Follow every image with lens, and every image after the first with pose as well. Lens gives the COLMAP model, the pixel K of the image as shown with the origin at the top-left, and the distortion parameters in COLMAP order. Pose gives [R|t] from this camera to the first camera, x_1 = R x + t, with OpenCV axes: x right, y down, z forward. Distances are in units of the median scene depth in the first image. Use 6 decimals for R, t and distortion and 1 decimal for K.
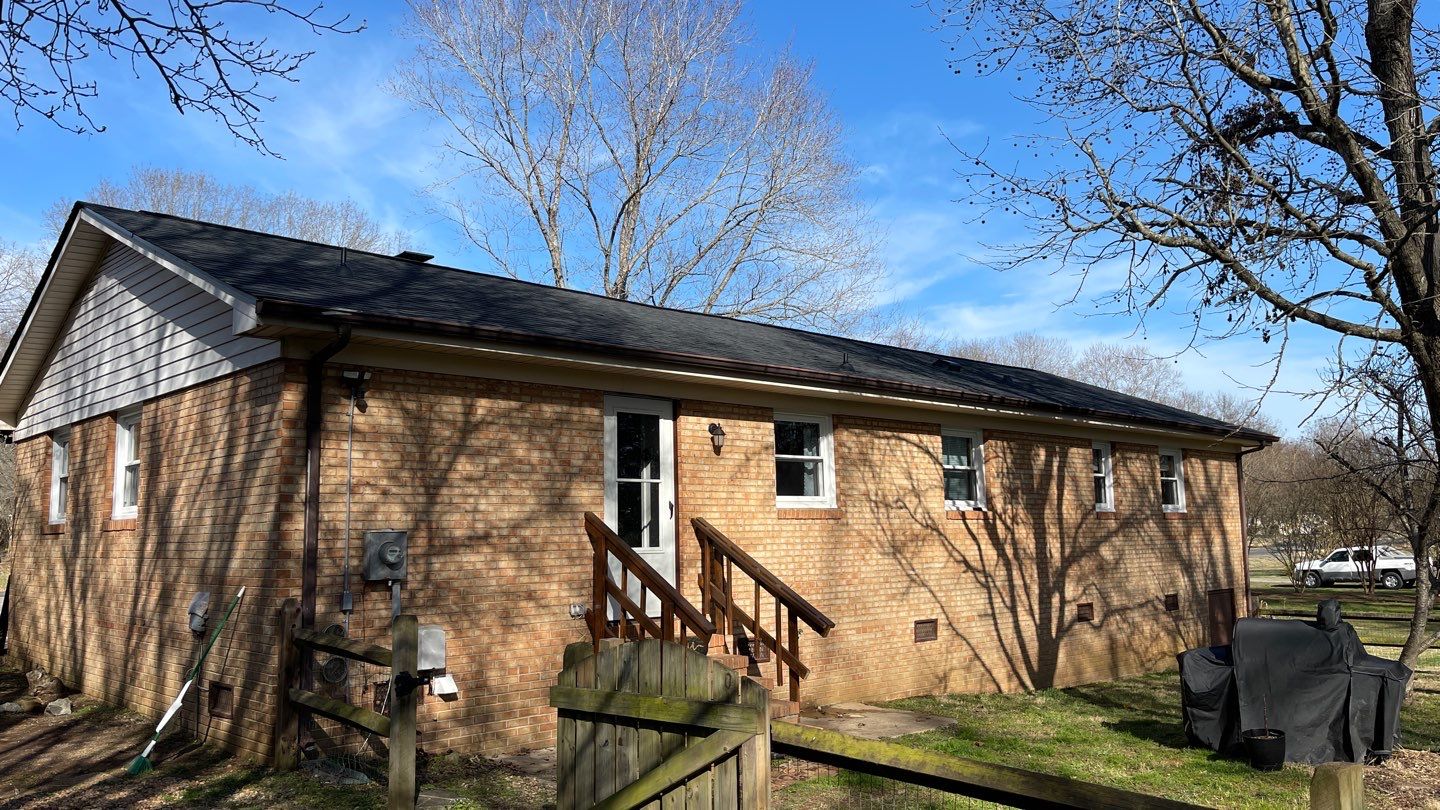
lens RADIAL K [[1071.8, 0, 724.6], [0, 1071.8, 414.6], [0, 0, 1]] dist [0.048607, -0.046757]
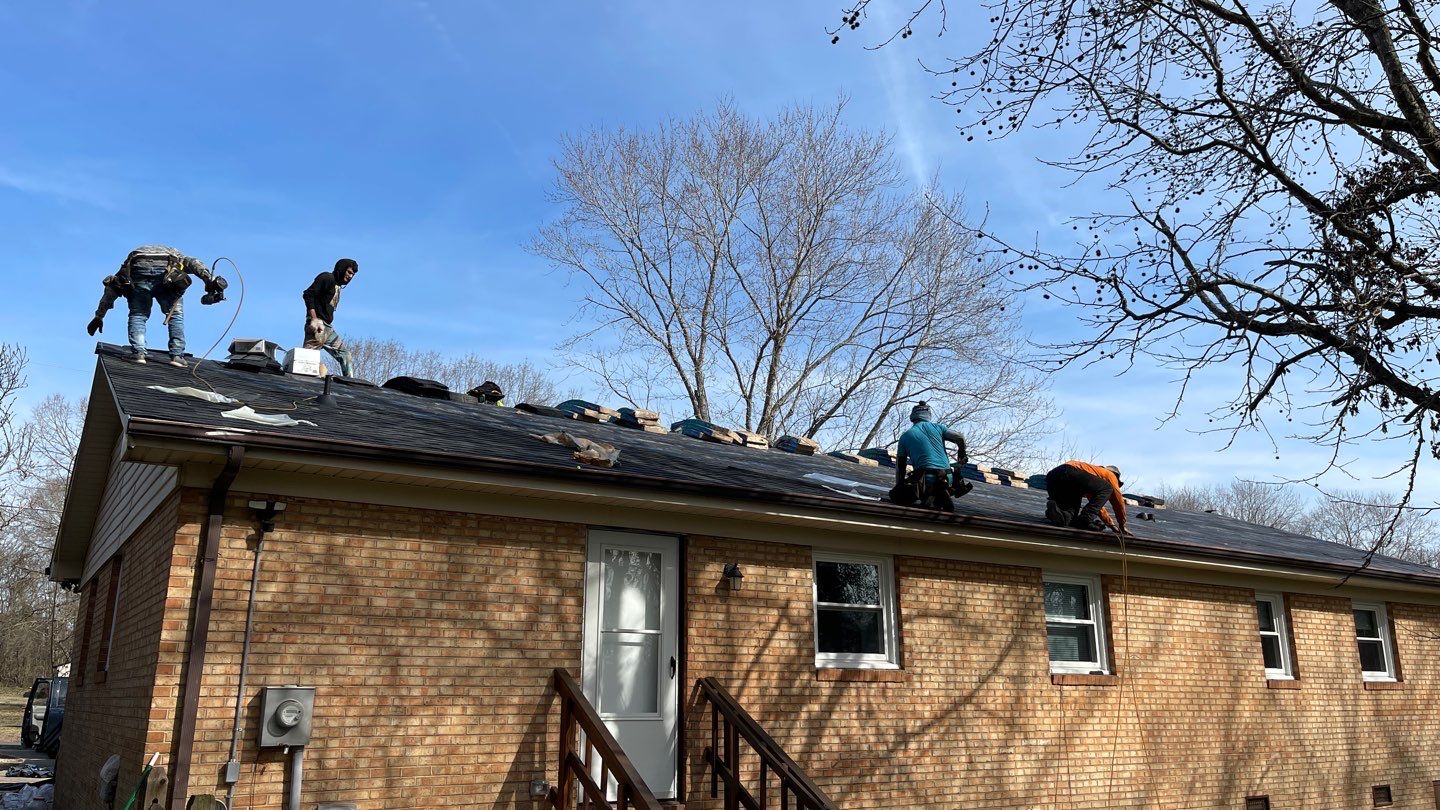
lens RADIAL K [[1071.8, 0, 724.8], [0, 1071.8, 407.9], [0, 0, 1]] dist [0.048607, -0.046757]
pose [[0.983005, -0.030327, -0.181055, 0.145345], [0.002796, 0.988619, -0.150413, 0.014026], [0.183556, 0.147350, 0.971903, 0.147969]]
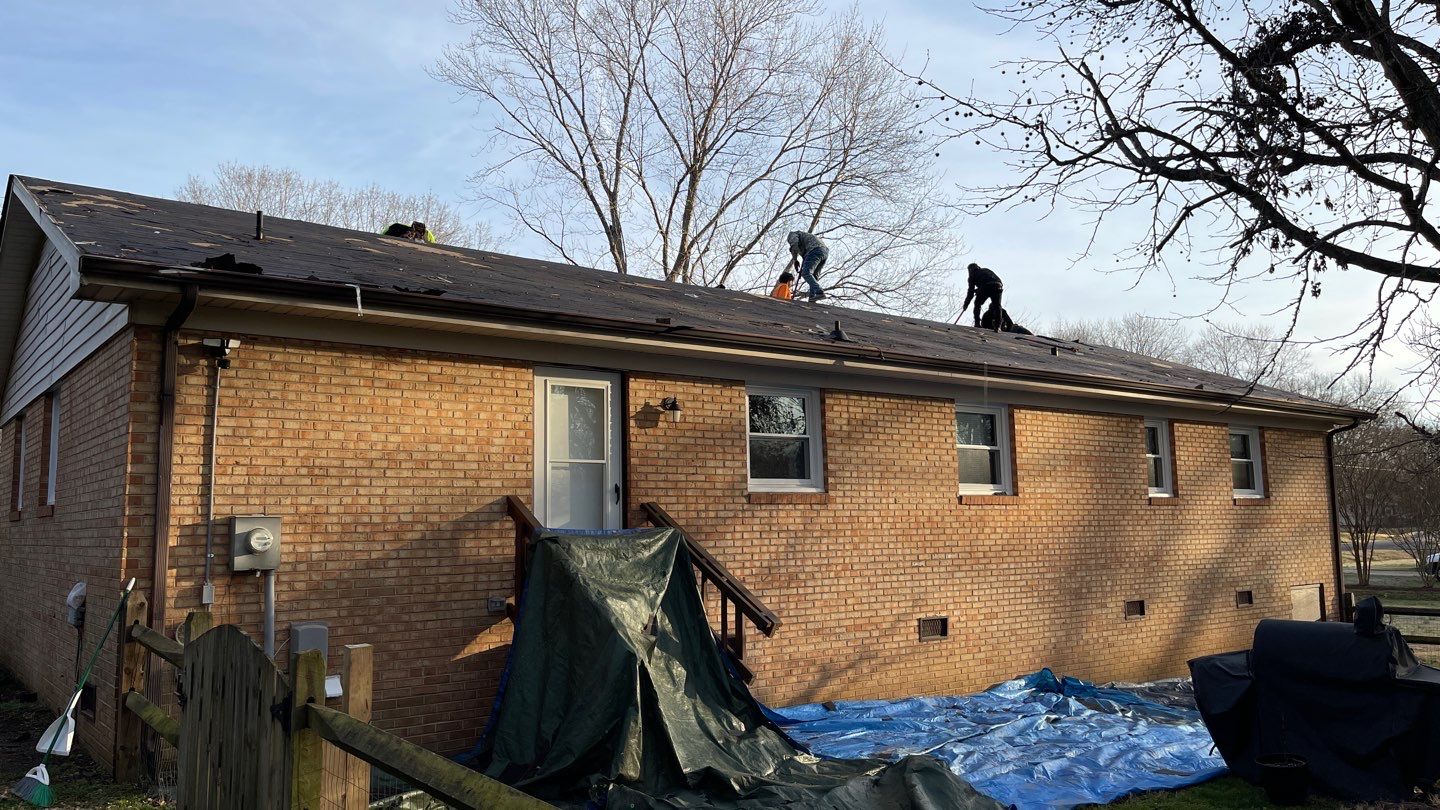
lens RADIAL K [[1071.8, 0, 722.6], [0, 1071.8, 401.1], [0, 0, 1]] dist [0.048607, -0.046757]
pose [[0.994795, -0.010472, -0.101358, 0.126354], [0.010205, 0.999943, -0.003148, 0.014412], [0.101385, 0.002097, 0.994845, 0.109922]]
